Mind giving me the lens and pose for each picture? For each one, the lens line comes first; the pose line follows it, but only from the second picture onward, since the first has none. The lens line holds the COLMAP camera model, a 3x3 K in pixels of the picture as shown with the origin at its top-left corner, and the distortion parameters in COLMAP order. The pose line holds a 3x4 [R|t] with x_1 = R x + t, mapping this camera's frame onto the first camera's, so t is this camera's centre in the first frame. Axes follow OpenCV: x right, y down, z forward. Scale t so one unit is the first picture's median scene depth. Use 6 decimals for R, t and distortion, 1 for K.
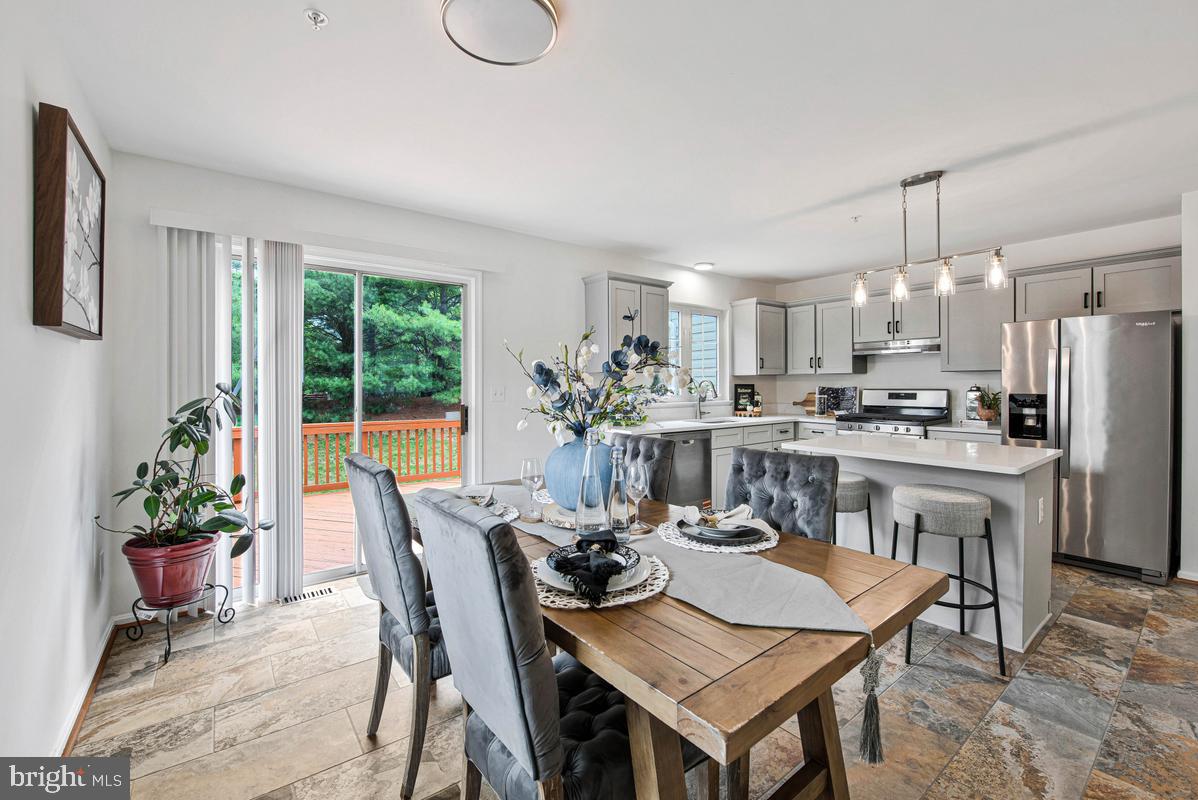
lens RADIAL K [[495.3, 0, 596.4], [0, 495.3, 387.7], [0, 0, 1]] dist [-0.015482, -0.001236]
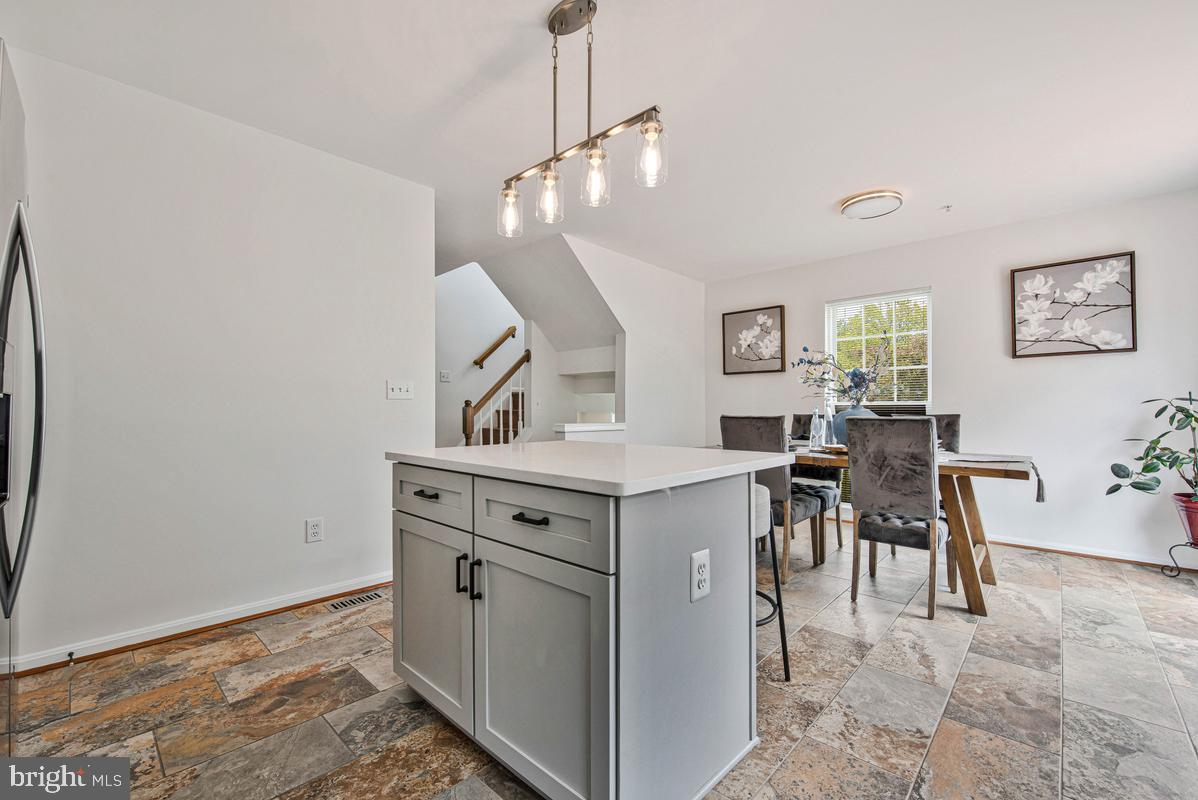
lens RADIAL K [[501.6, 0, 593.2], [0, 501.6, 405.1], [0, 0, 1]] dist [-0.021870, -0.000992]
pose [[-0.987306, 0.000610, -0.158831, 0.456075], [0.001667, 0.999977, -0.006524, 0.042610], [0.158823, -0.006706, -0.987284, 1.013632]]
